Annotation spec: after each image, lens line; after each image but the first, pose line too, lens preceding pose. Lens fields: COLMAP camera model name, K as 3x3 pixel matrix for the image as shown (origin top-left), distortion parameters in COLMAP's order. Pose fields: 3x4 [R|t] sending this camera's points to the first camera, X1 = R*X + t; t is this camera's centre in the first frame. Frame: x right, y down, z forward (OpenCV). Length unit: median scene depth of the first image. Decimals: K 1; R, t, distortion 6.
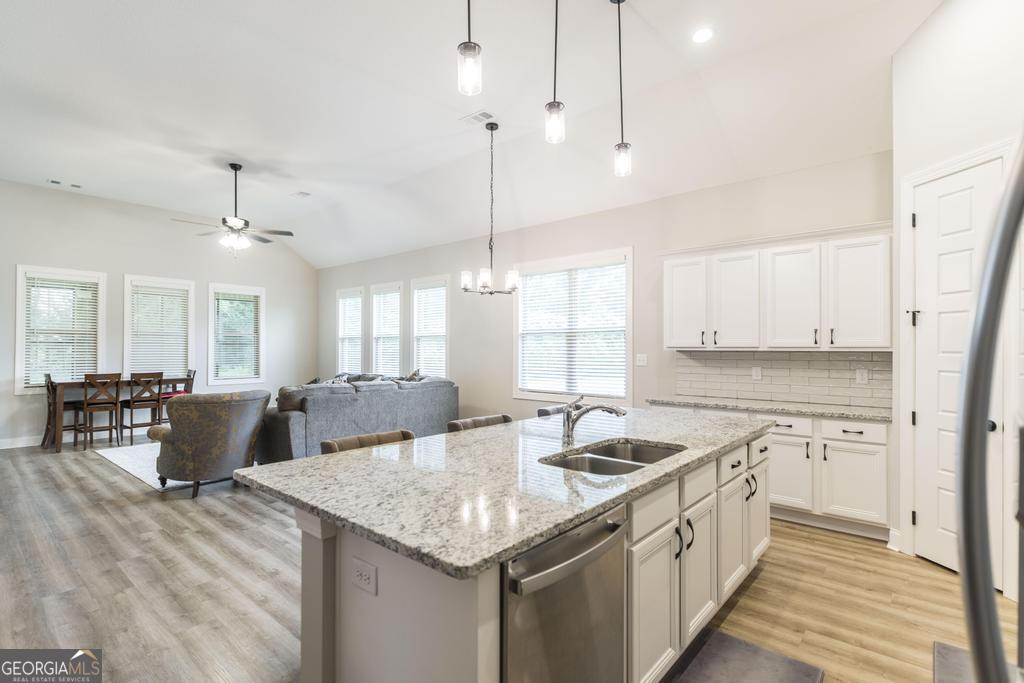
lens RADIAL K [[495.3, 0, 519.9], [0, 495.3, 340.4], [0, 0, 1]] dist [0.002497, -0.001557]
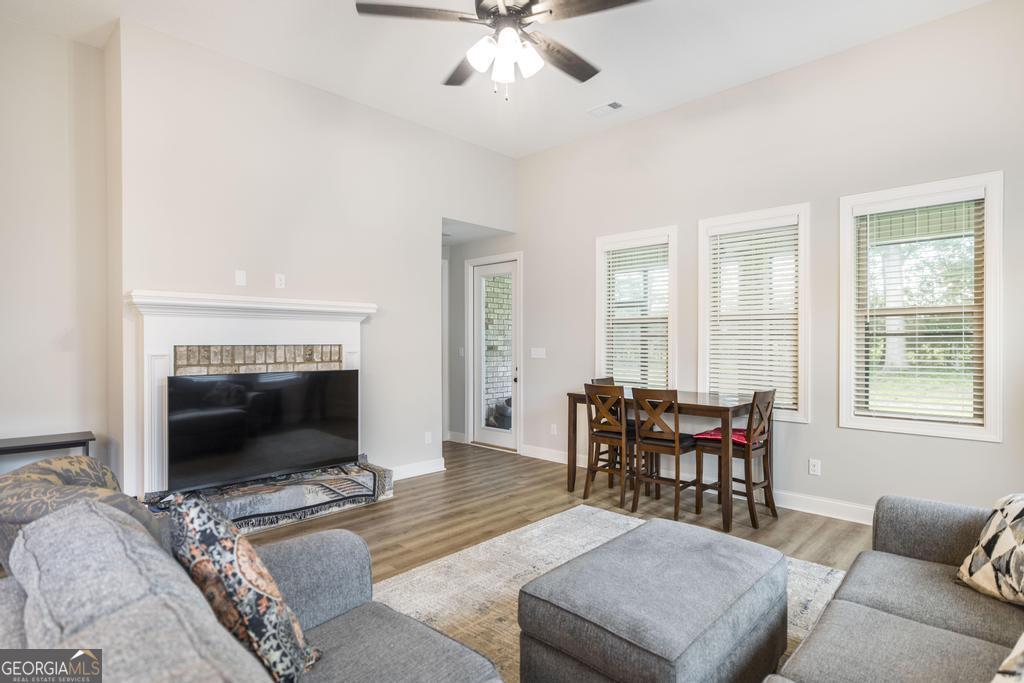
lens RADIAL K [[519.8, 0, 508.3], [0, 519.8, 343.9], [0, 0, 1]] dist [0.002466, 0.000084]
pose [[-0.072920, -0.001224, -0.997337, -0.171819], [0.008153, 0.999965, -0.001823, 0.015584], [0.997304, -0.008265, -0.072907, 0.897148]]
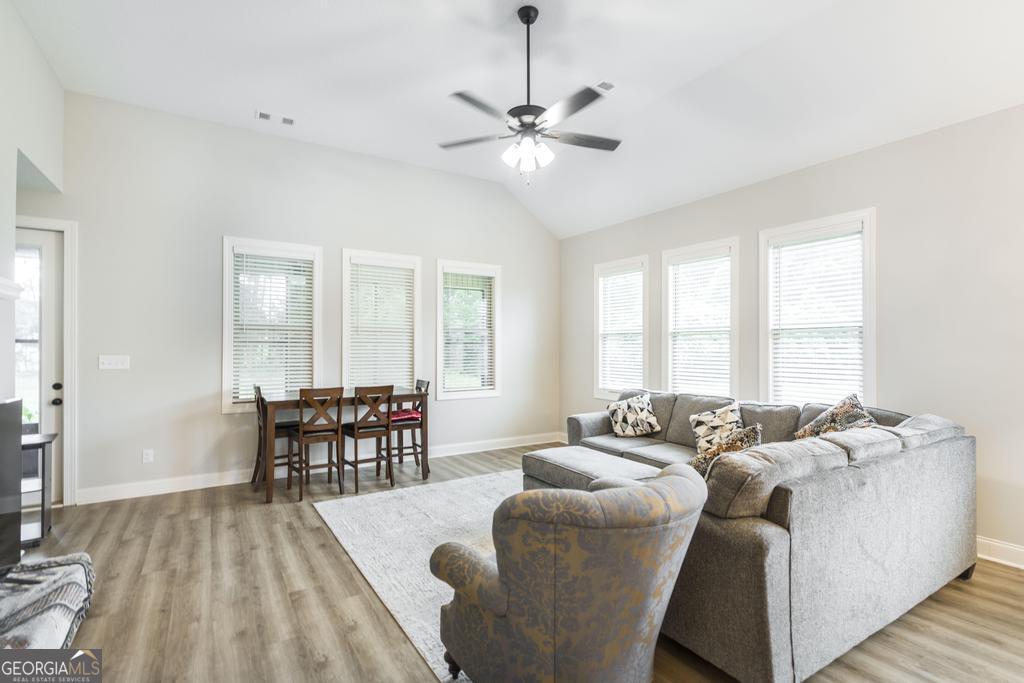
lens RADIAL K [[495.3, 0, 504.4], [0, 495.3, 342.9], [0, 0, 1]] dist [0.002497, -0.001557]
pose [[0.948046, -0.002582, -0.318123, -0.374686], [0.004668, 0.999972, 0.005796, 0.003130], [0.318099, -0.006980, 0.948032, 0.422398]]
